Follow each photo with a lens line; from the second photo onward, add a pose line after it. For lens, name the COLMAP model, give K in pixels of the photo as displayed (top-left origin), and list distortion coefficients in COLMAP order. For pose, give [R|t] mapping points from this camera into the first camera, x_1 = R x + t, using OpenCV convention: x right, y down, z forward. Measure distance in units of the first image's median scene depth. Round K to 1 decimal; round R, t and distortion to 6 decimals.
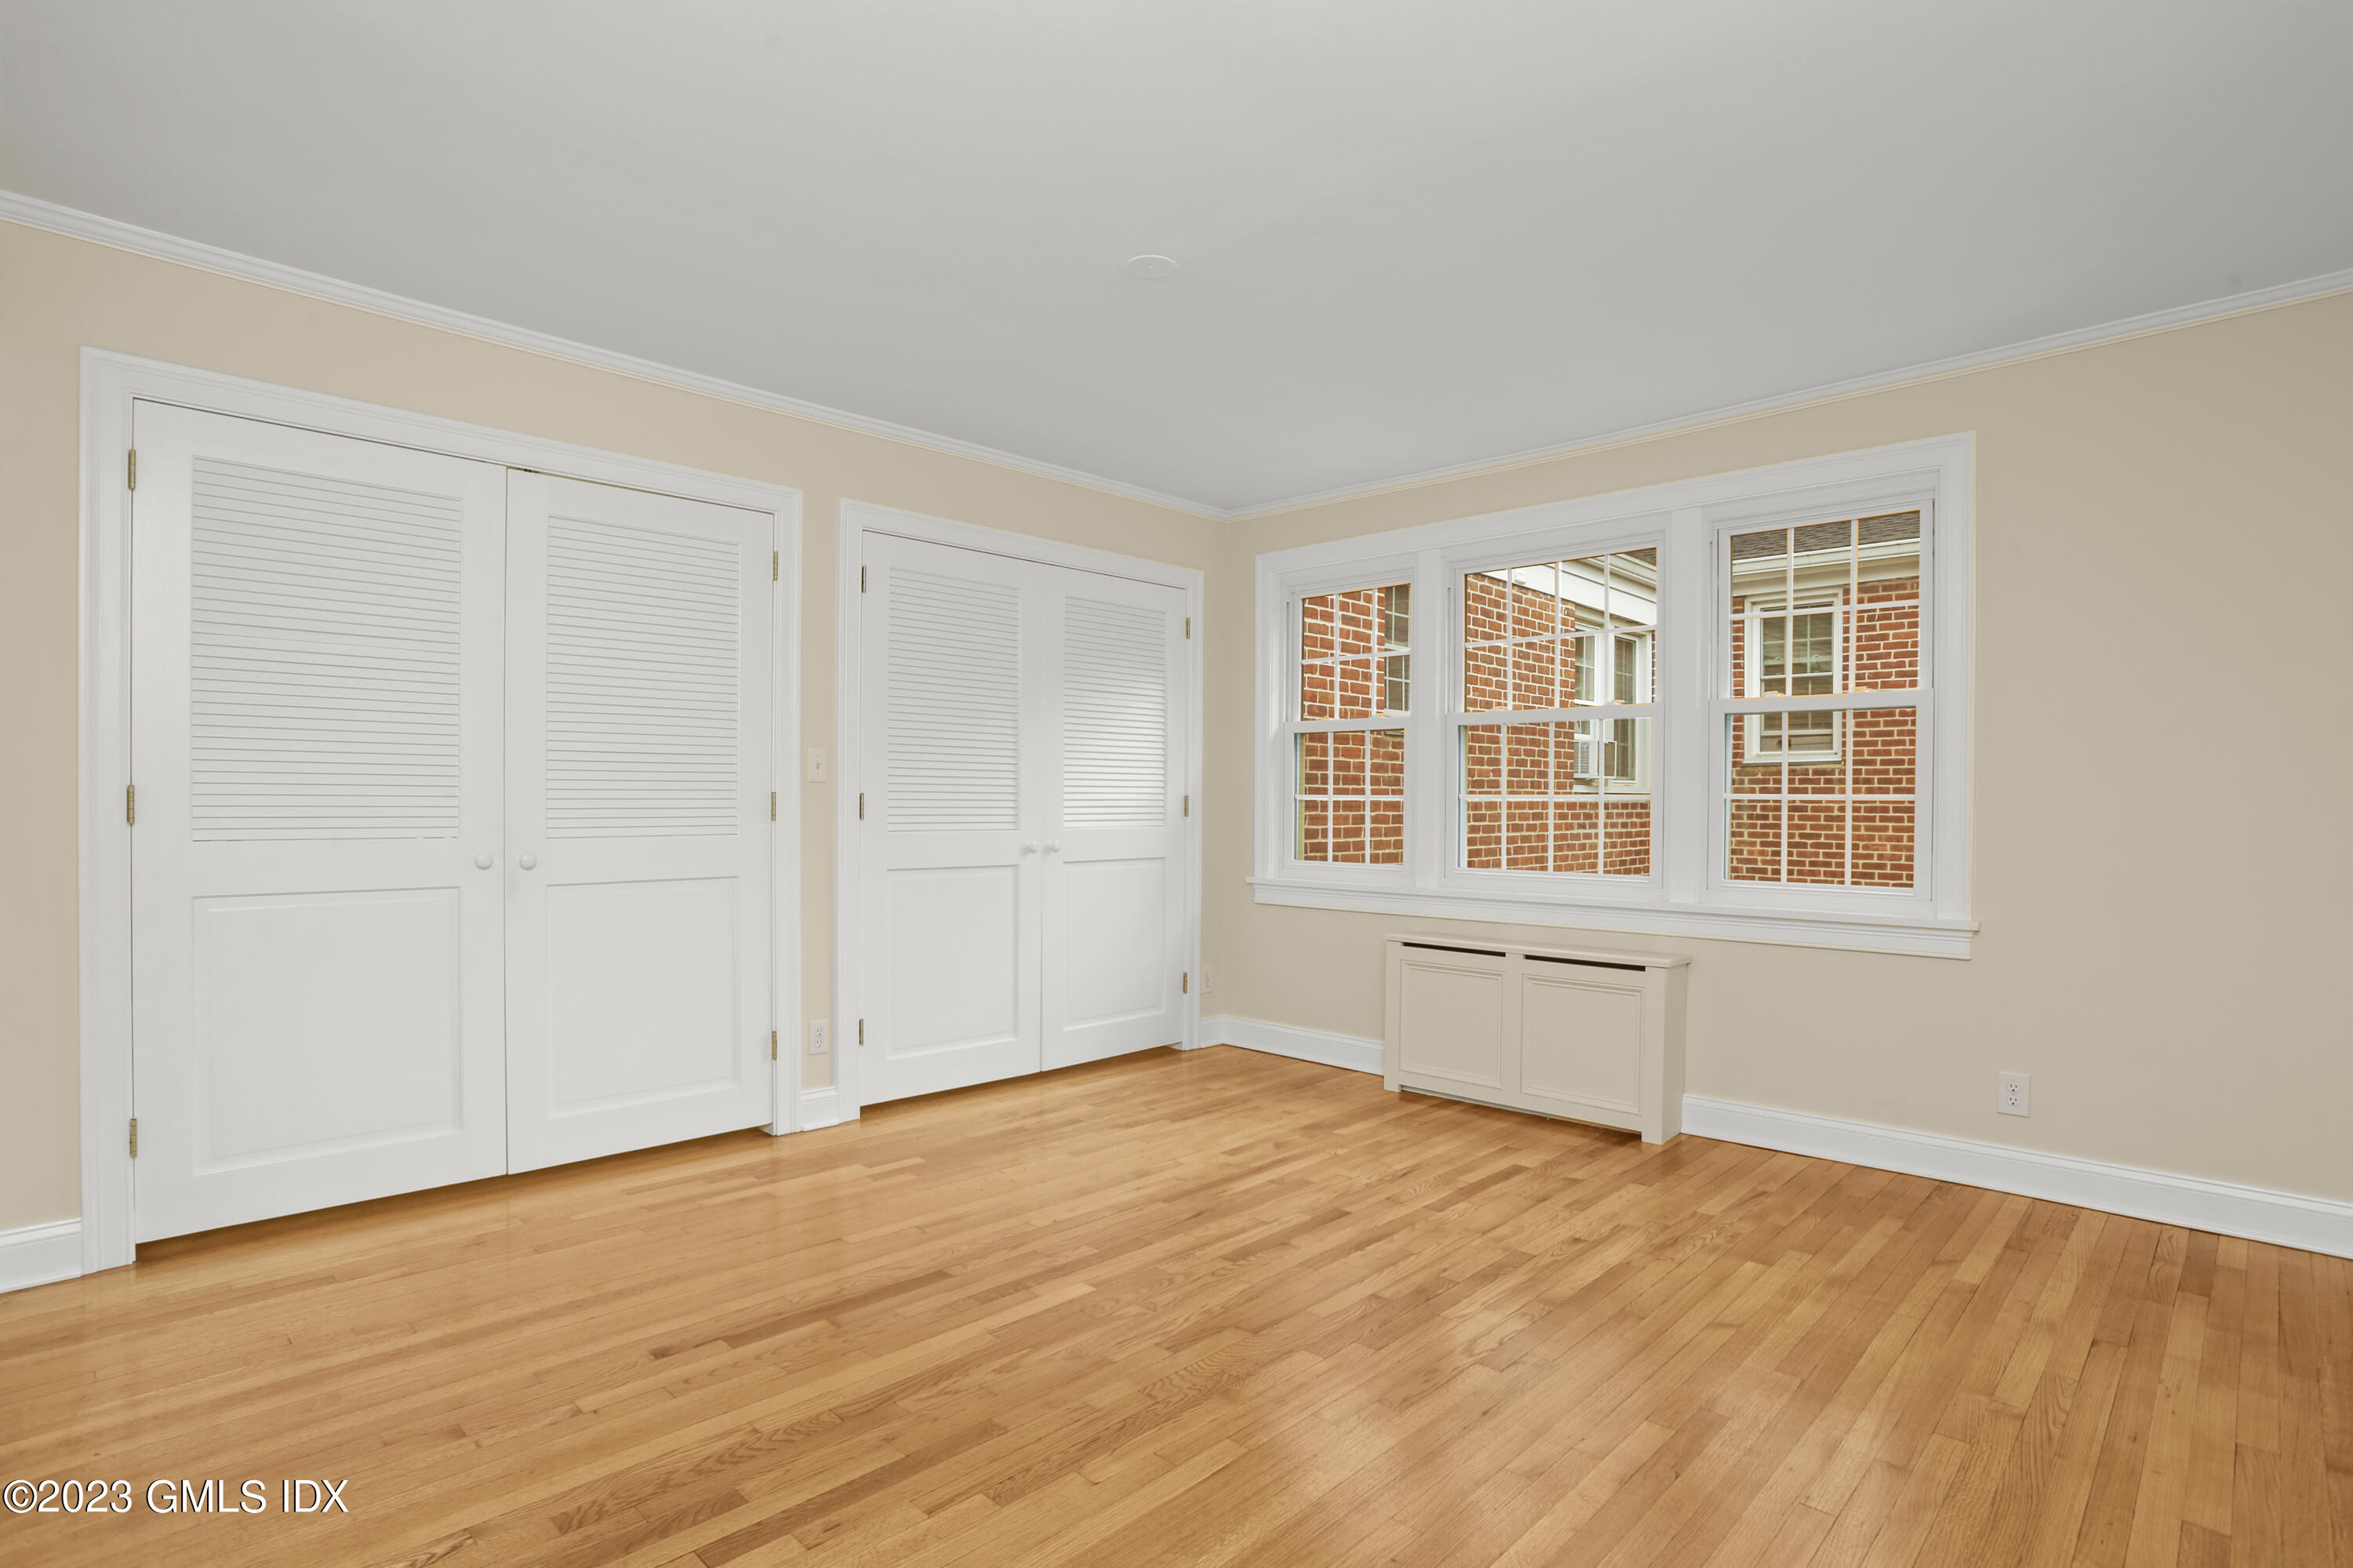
lens RADIAL K [[1176.0, 0, 1183.4], [0, 1176.0, 779.2], [0, 0, 1]] dist [-0.072923, 0.029906]
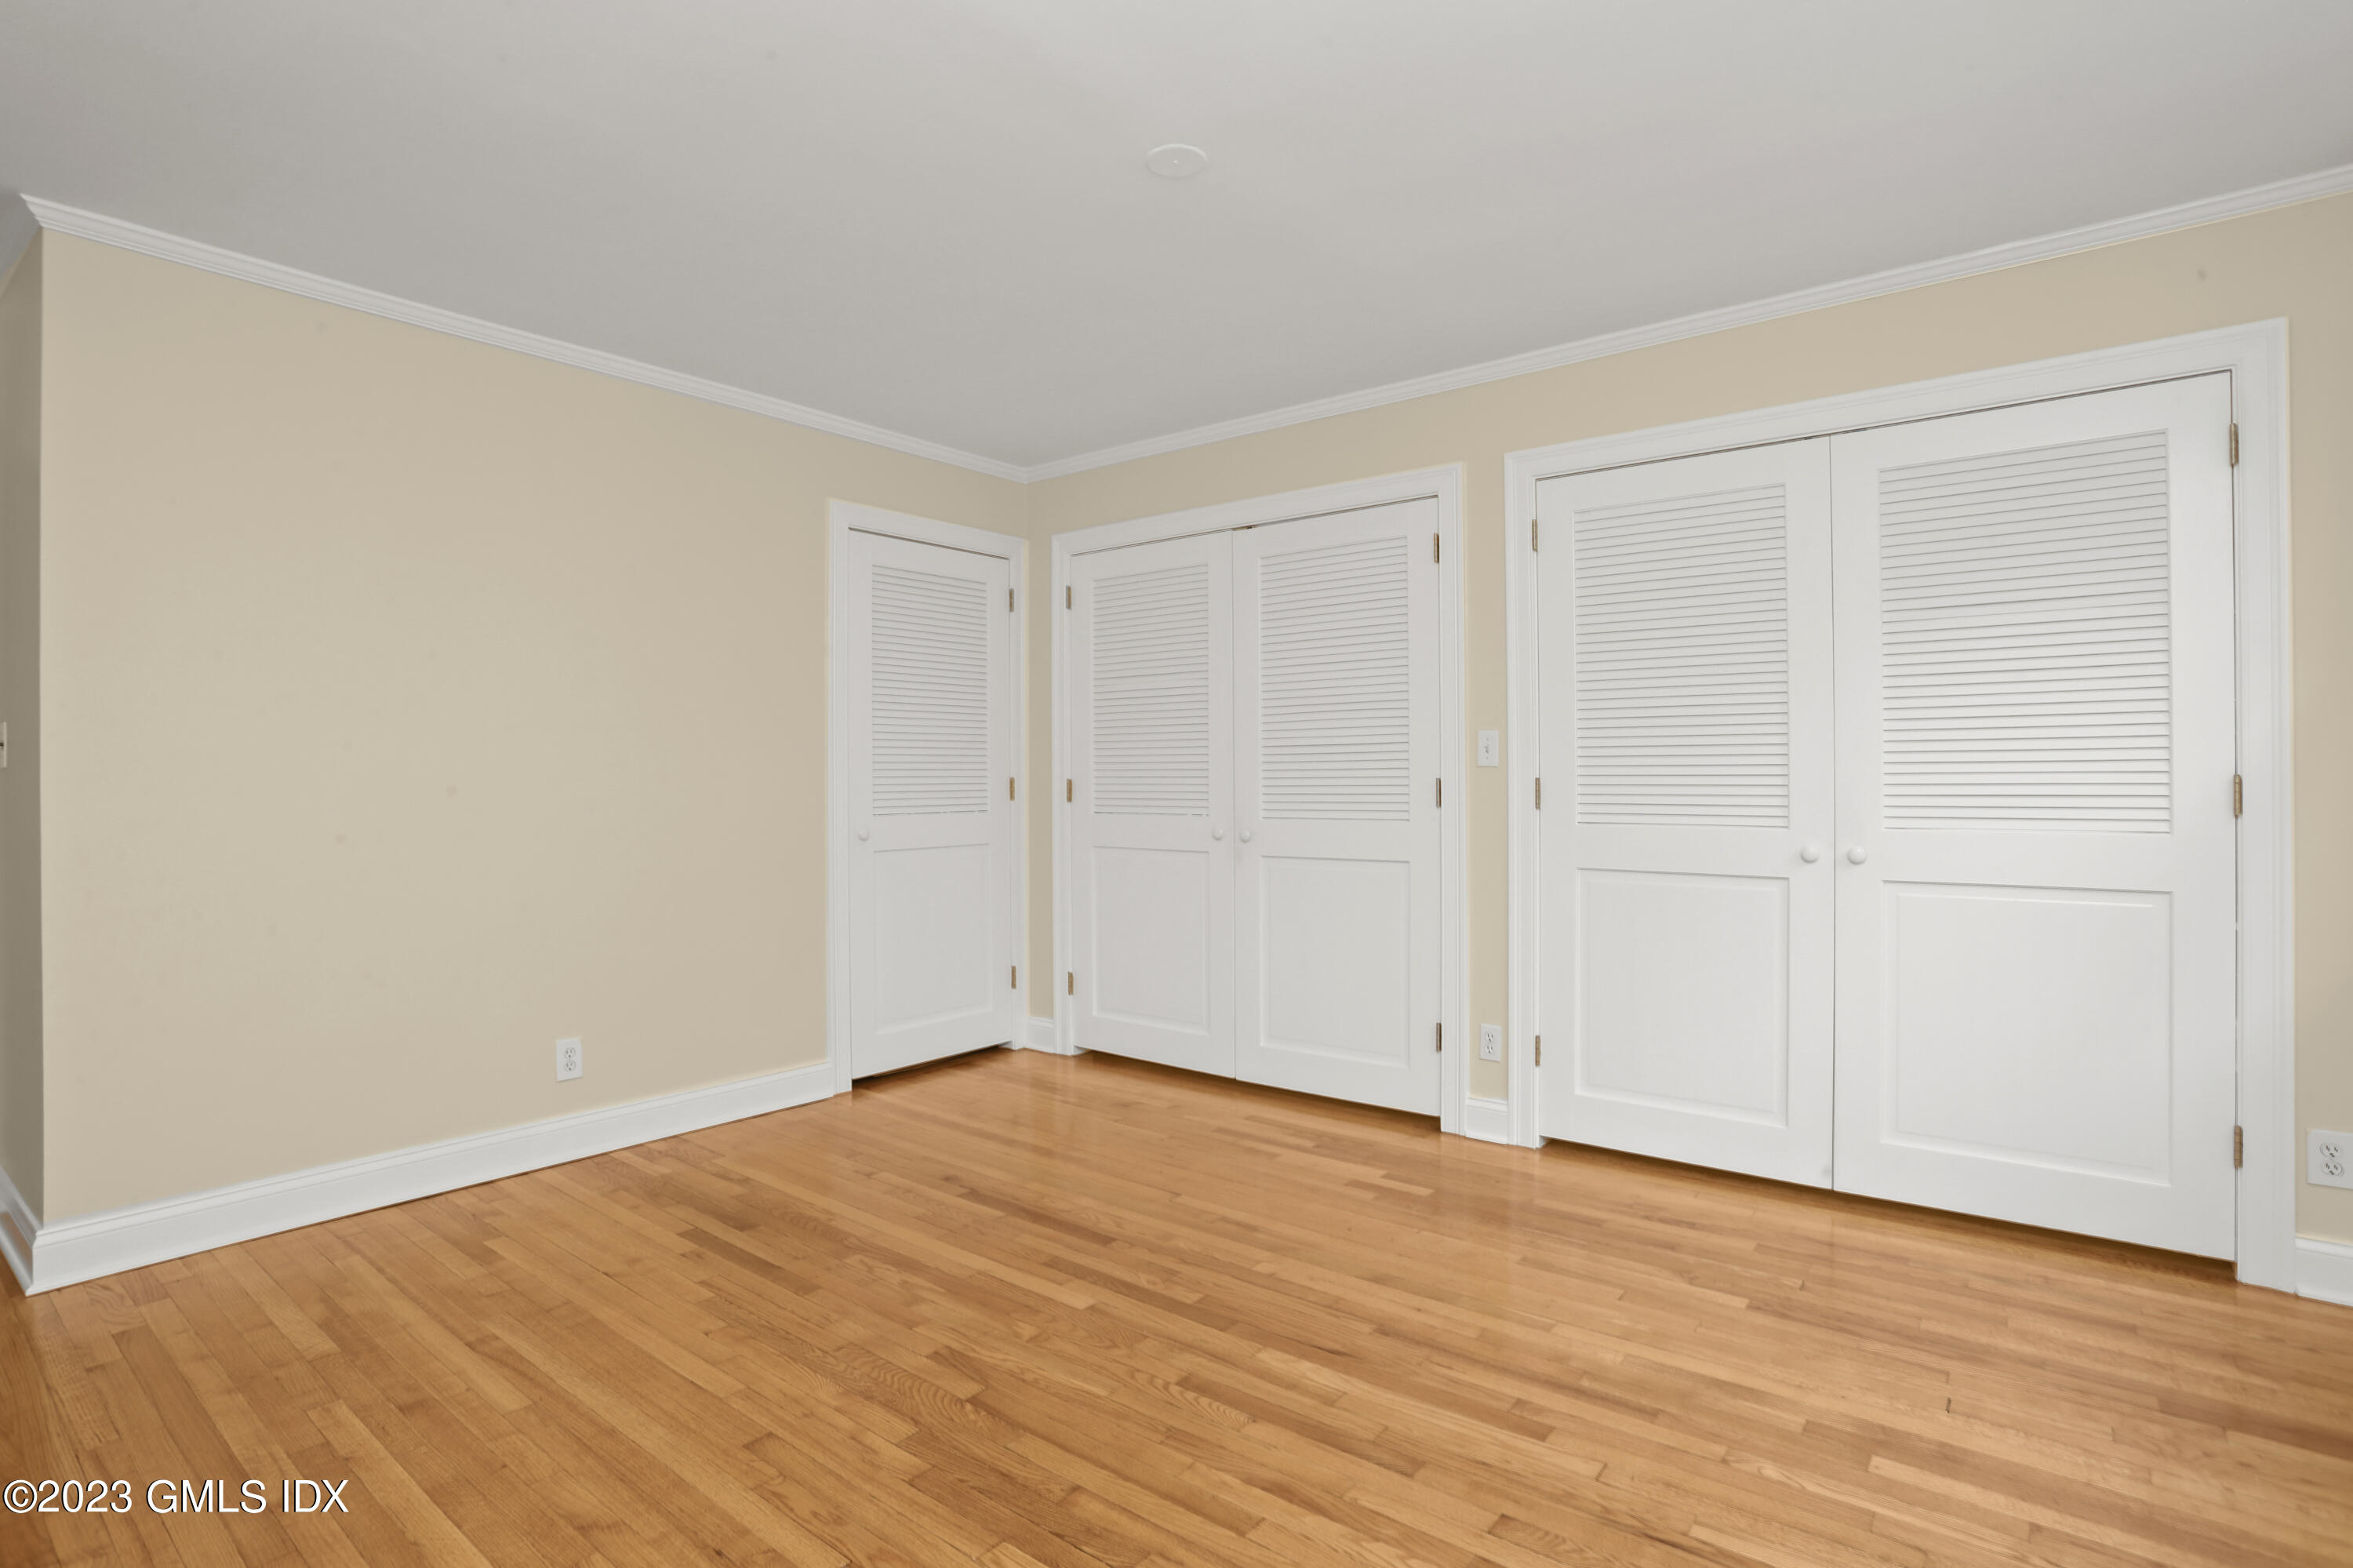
lens RADIAL K [[1176.0, 0, 1183.4], [0, 1176.0, 779.2], [0, 0, 1]] dist [-0.072923, 0.029906]
pose [[0.090161, -0.007982, -0.995895, 0.742065], [0.022248, 0.999734, -0.005999, 0.016019], [0.995679, -0.021616, 0.090315, 0.859960]]
